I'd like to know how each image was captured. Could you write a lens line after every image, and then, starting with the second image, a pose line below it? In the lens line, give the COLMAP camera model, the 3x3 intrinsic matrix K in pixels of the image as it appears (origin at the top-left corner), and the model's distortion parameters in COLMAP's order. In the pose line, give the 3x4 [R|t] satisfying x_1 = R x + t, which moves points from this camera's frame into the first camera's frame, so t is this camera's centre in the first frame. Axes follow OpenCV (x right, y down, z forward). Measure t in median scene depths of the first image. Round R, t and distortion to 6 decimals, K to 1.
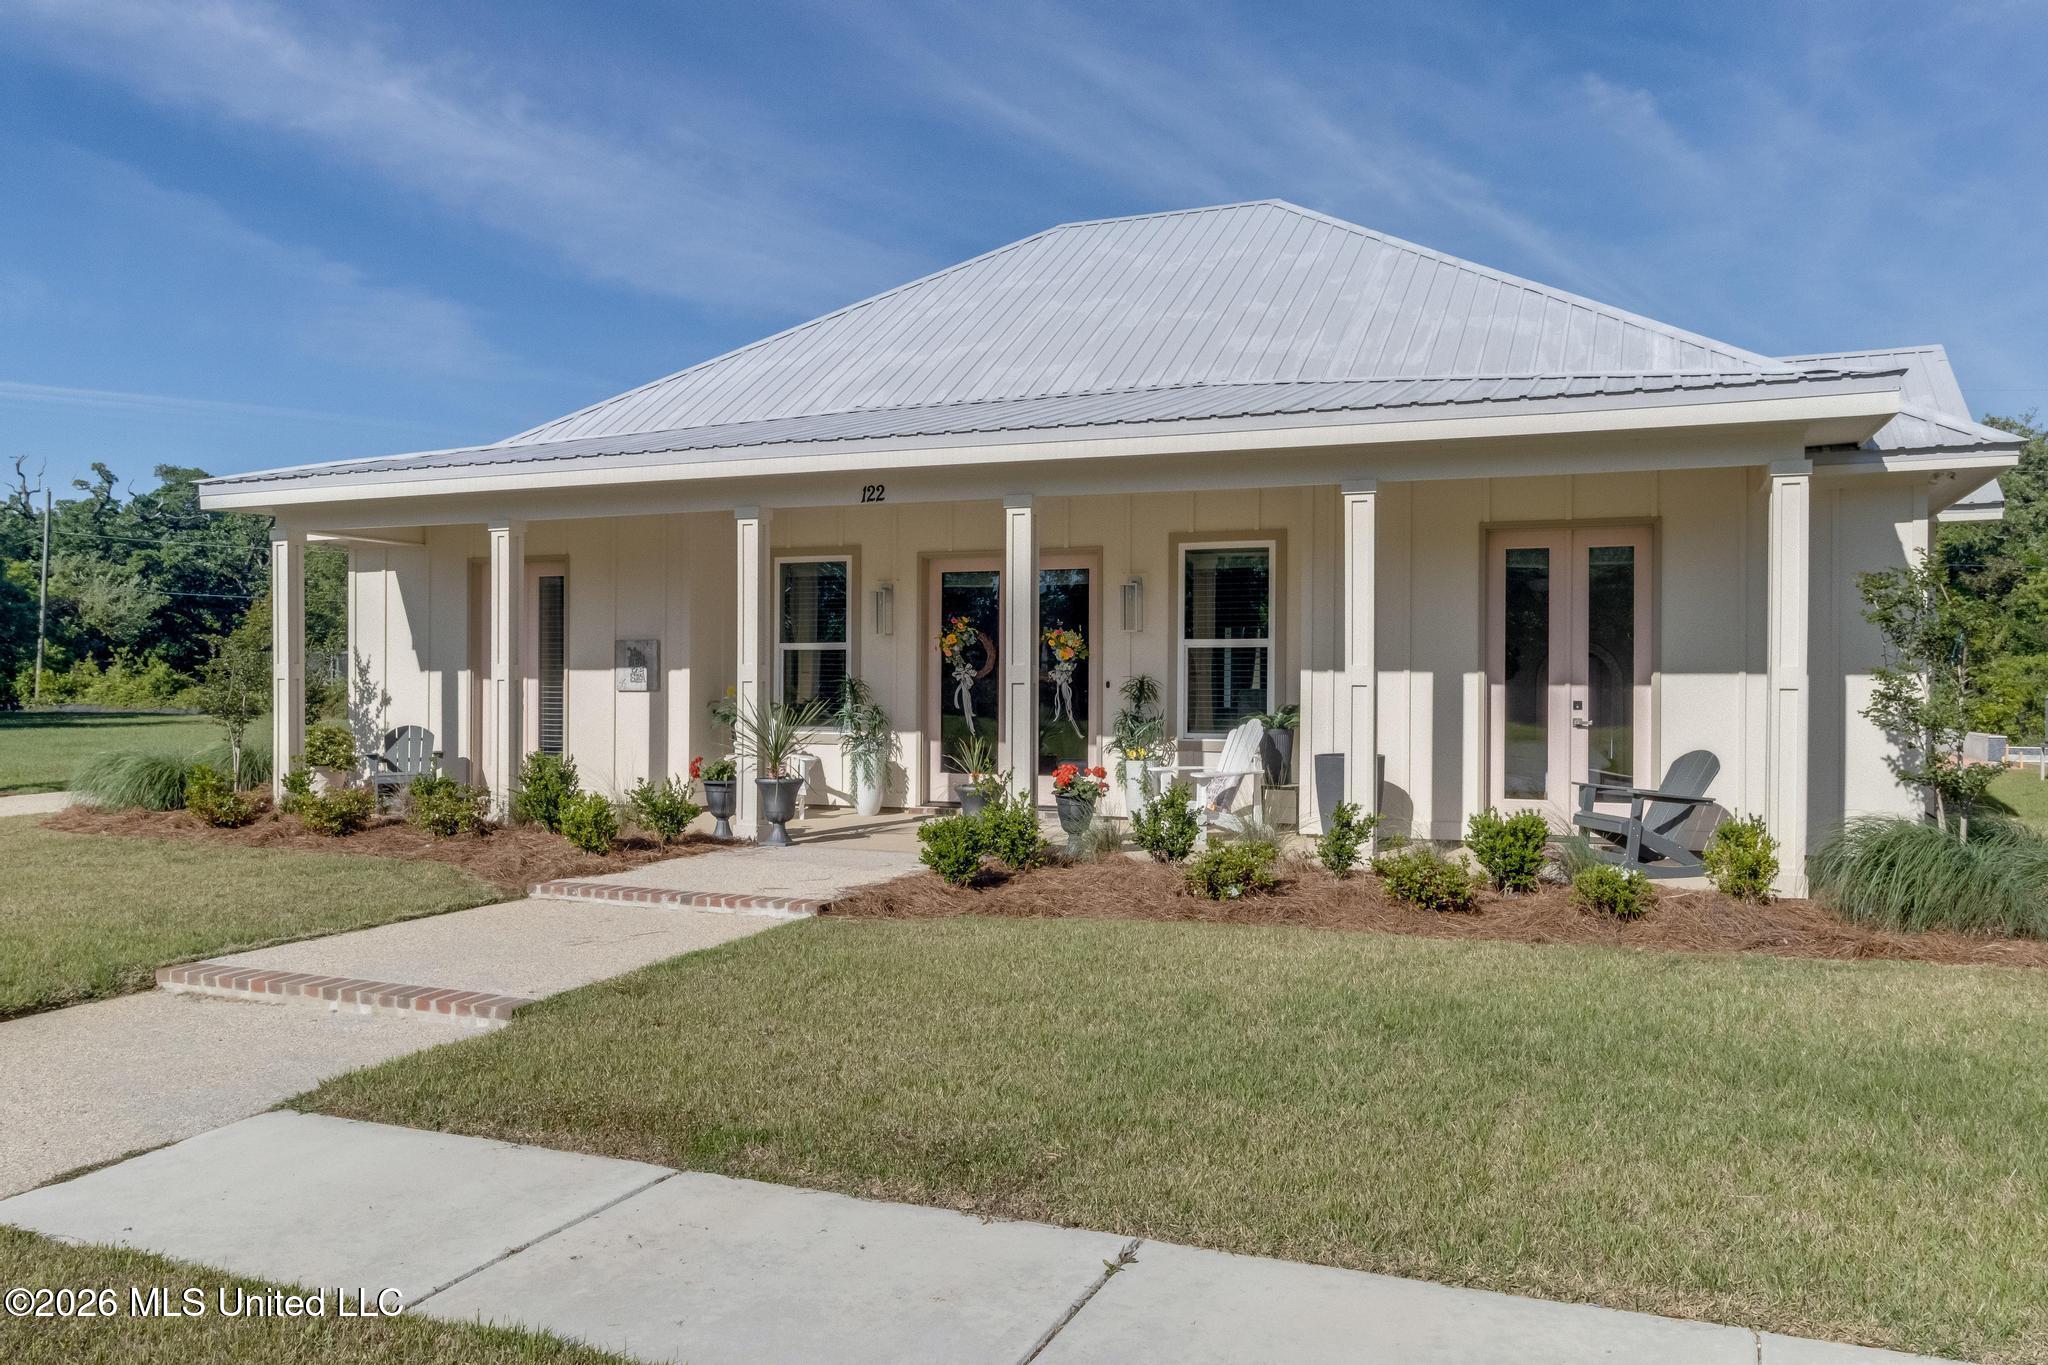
lens RADIAL K [[1548.2, 0, 1024.0], [0, 1548.2, 682.5], [0, 0, 1]] dist [-0.002712, -0.000953]
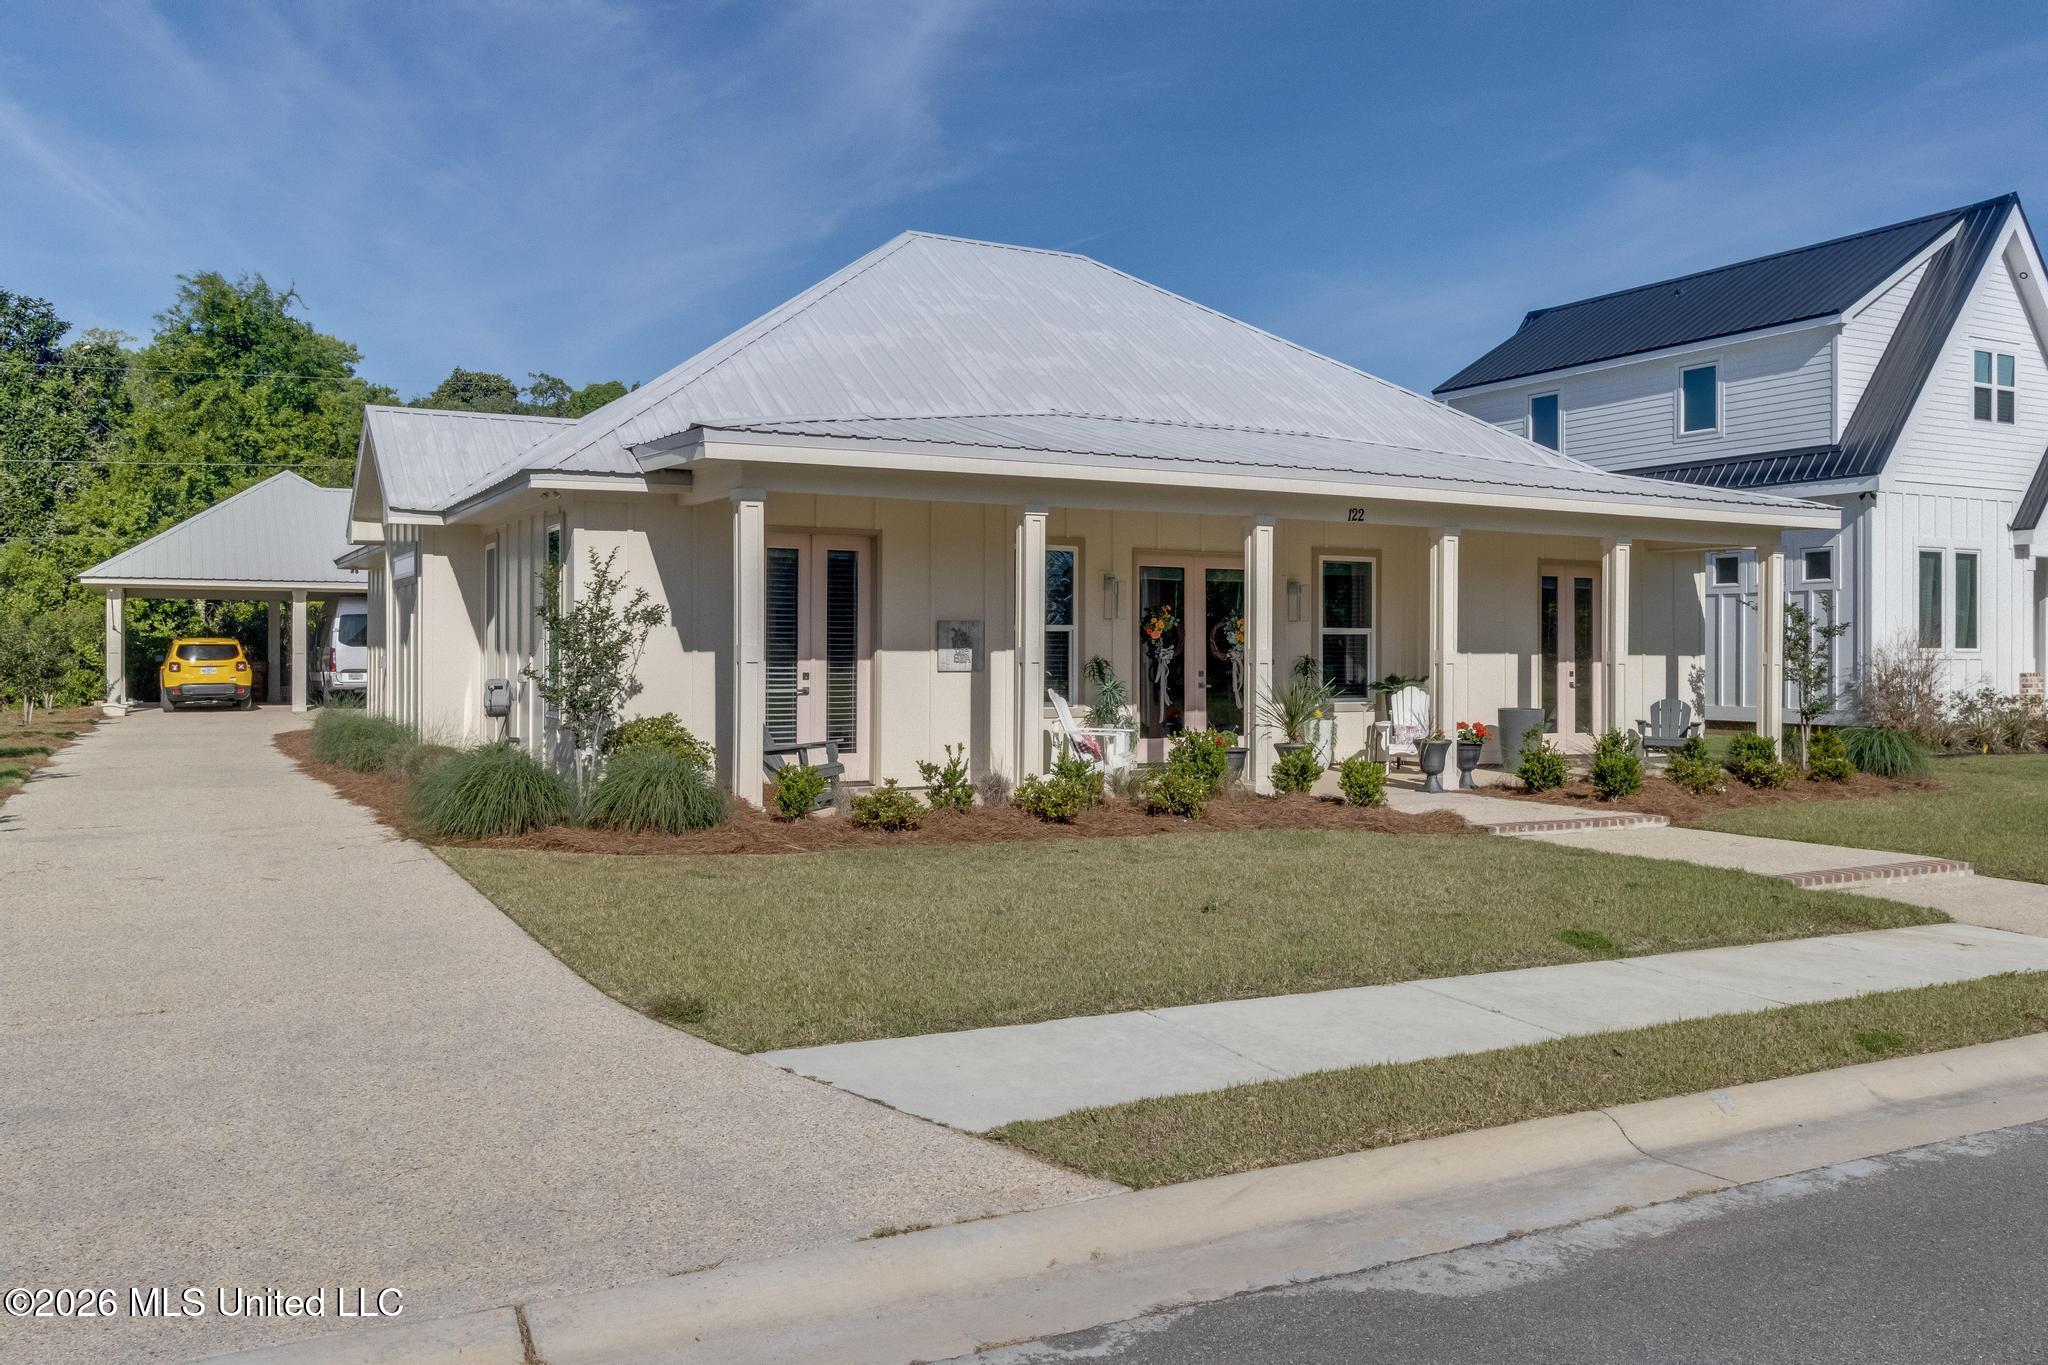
lens RADIAL K [[1548.2, 0, 1024.0], [0, 1548.2, 682.5], [0, 0, 1]] dist [-0.002712, -0.000953]
pose [[0.637391, -0.015625, 0.770382, -1.017478], [0.001768, 0.999821, 0.018816, -0.006442], [-0.770539, -0.010632, 0.637305, 0.330203]]
